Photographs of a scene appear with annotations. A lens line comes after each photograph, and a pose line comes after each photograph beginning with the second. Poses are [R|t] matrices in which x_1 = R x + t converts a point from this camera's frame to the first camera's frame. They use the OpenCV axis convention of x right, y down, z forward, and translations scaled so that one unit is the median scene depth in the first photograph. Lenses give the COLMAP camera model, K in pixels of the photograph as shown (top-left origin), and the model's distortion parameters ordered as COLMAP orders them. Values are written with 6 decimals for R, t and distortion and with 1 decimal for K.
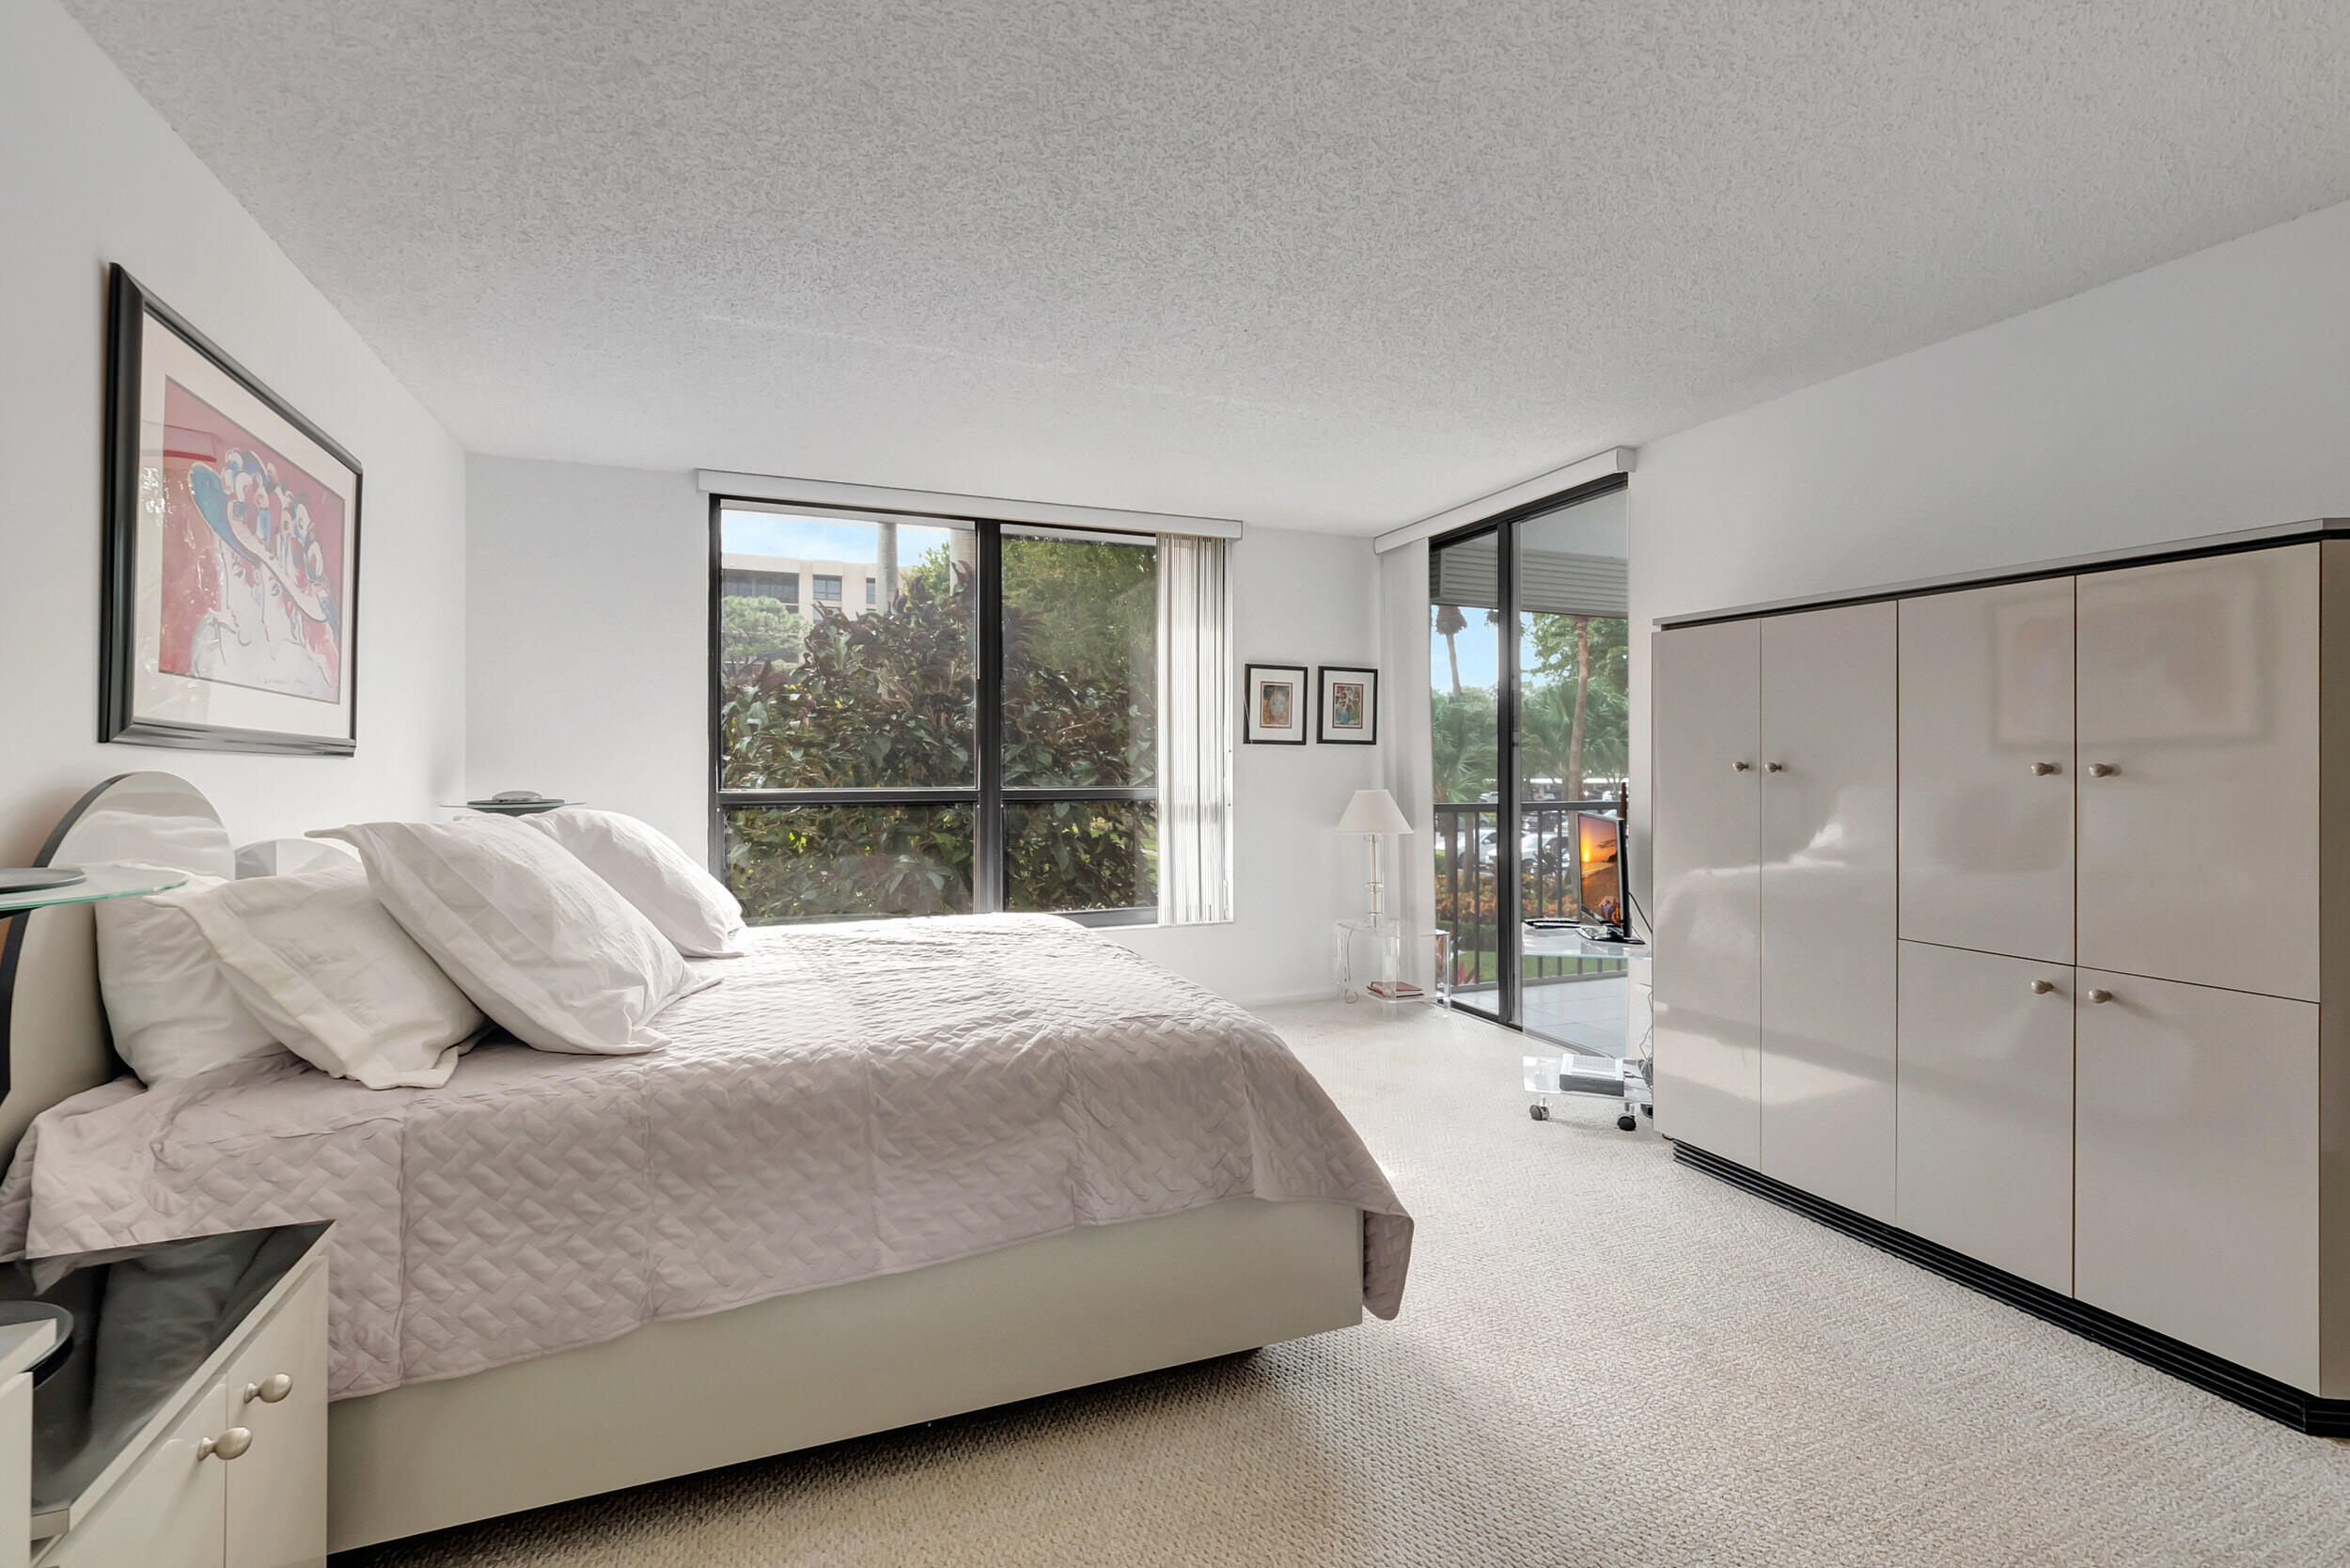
lens RADIAL K [[1040.4, 0, 1176.2], [0, 1040.4, 771.7], [0, 0, 1]] dist [-0.002626, 0.000257]
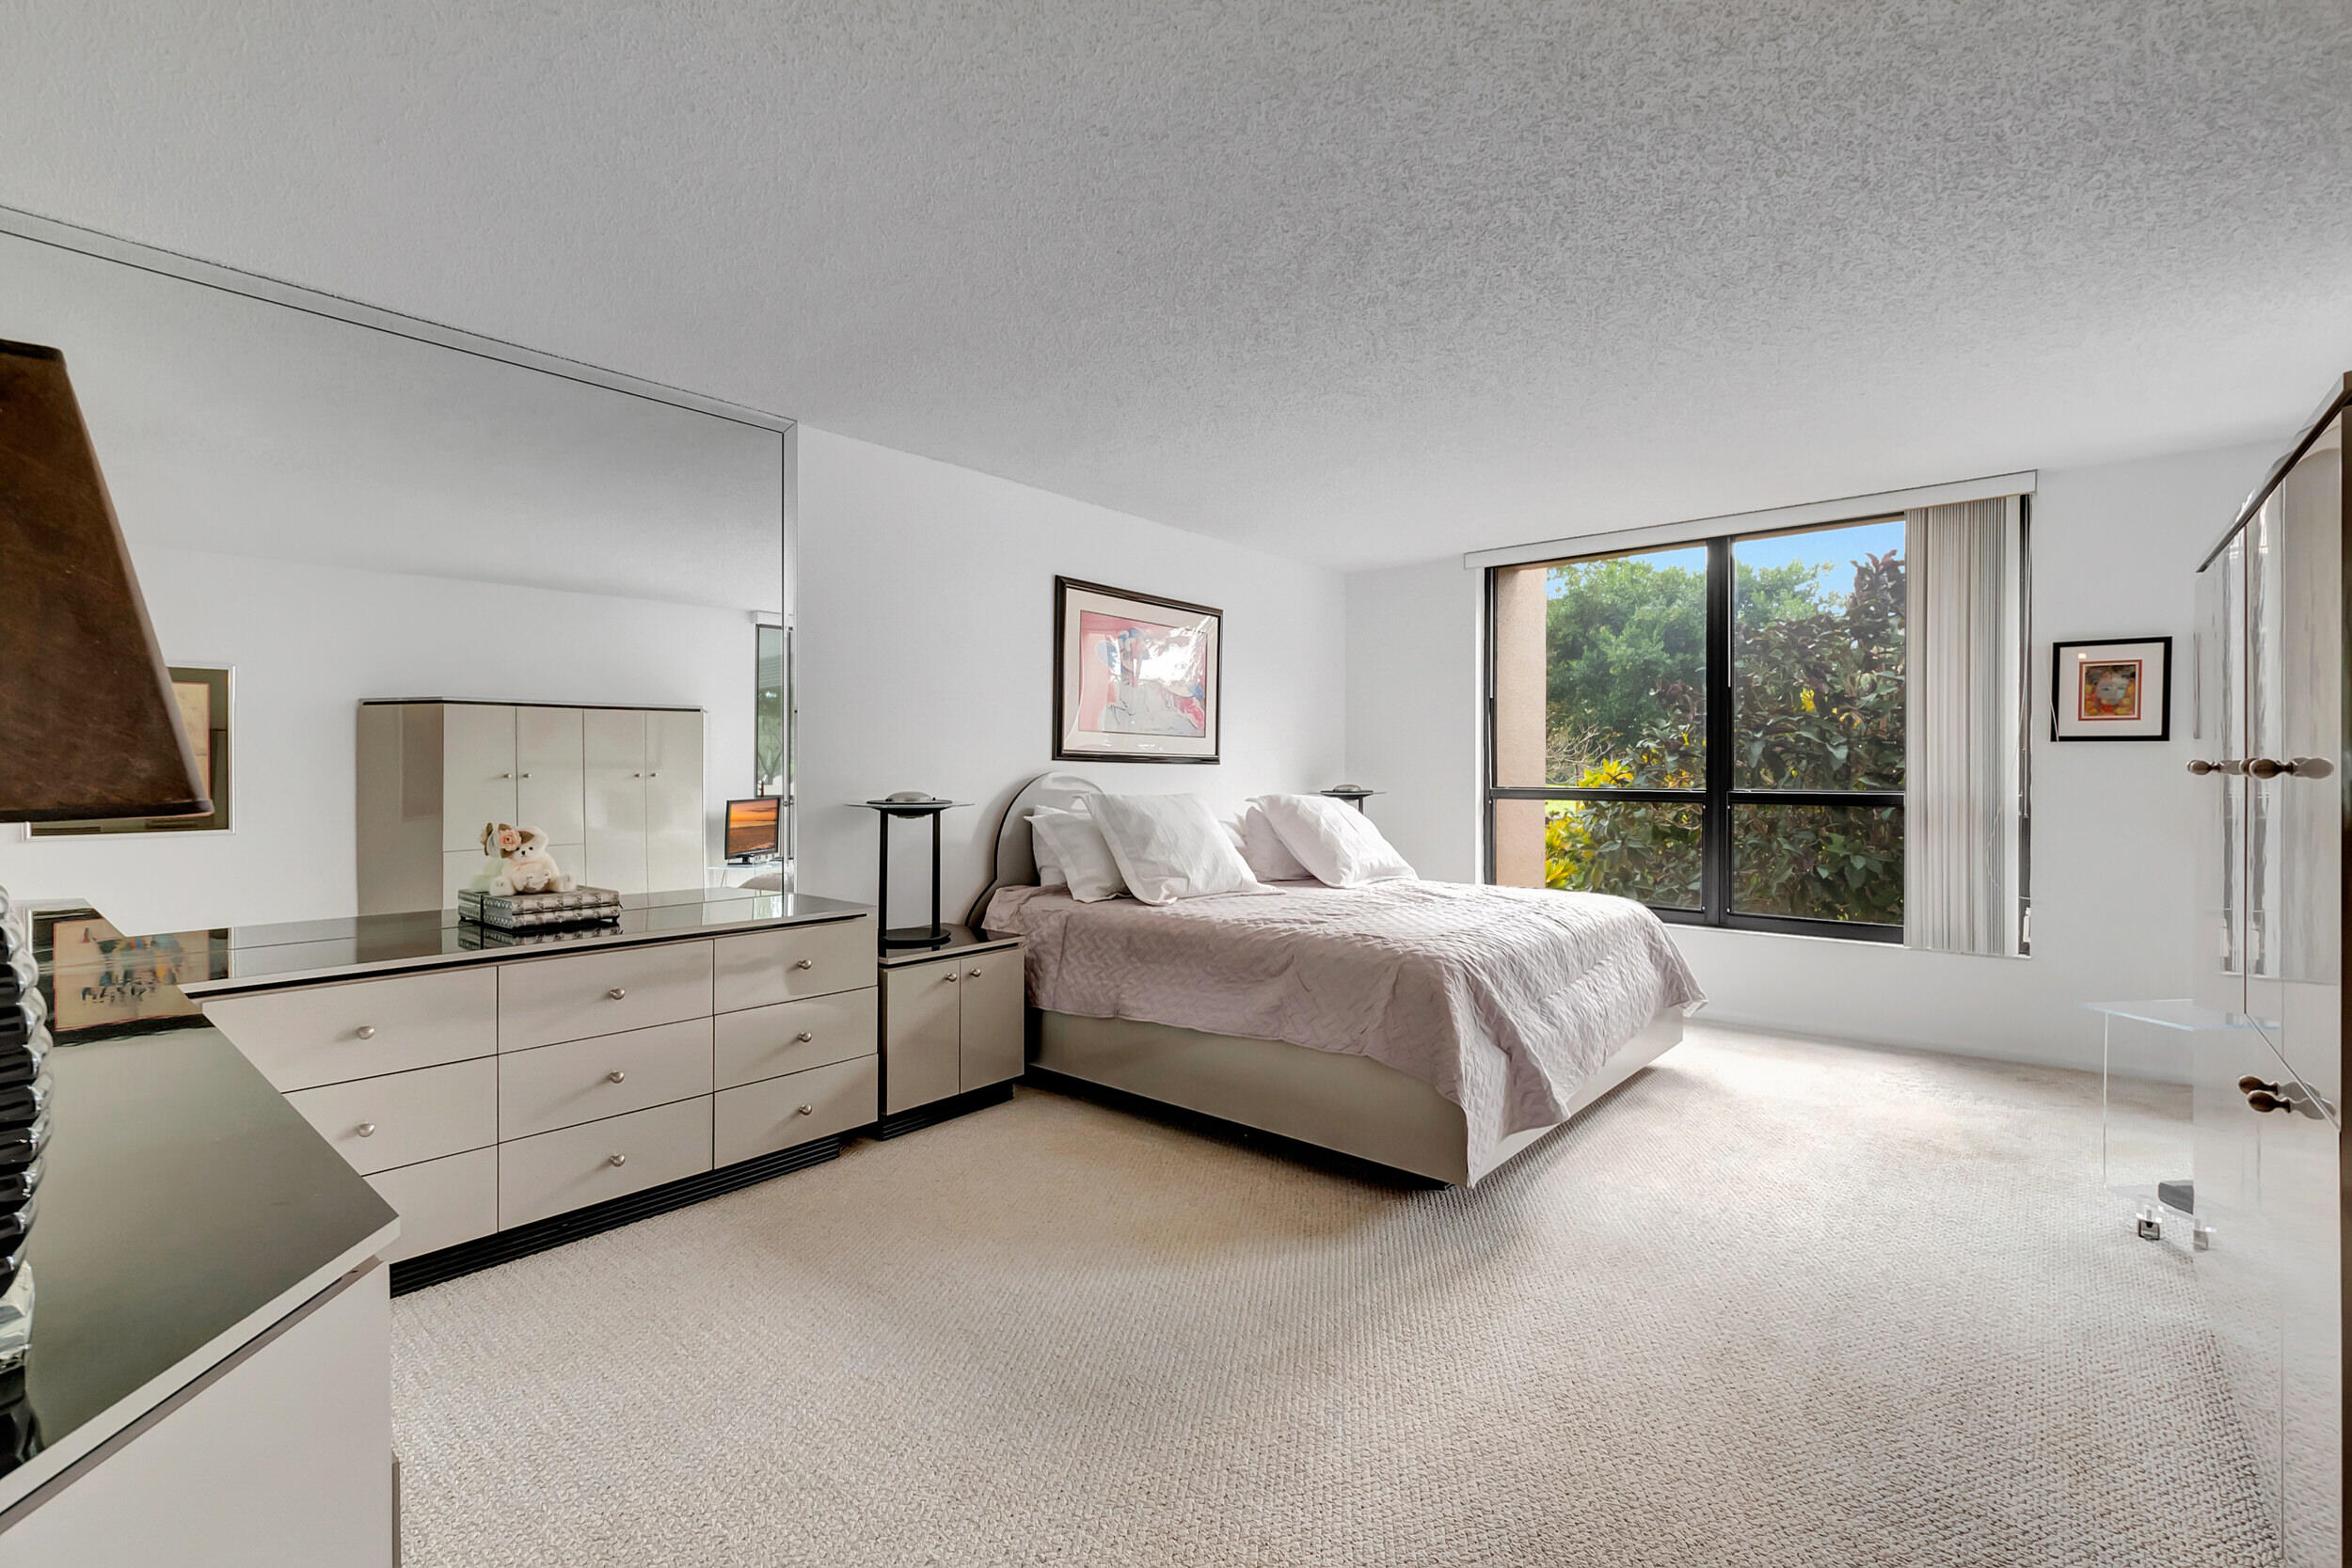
lens RADIAL K [[1041.2, 0, 1181.9], [0, 1041.2, 777.5], [0, 0, 1]] dist [-0.002626, 0.000257]
pose [[0.468996, 0.004423, -0.883189, 0.930919], [-0.005124, 0.999984, 0.002287, 0.005536], [0.883185, 0.003453, 0.469011, 0.043959]]
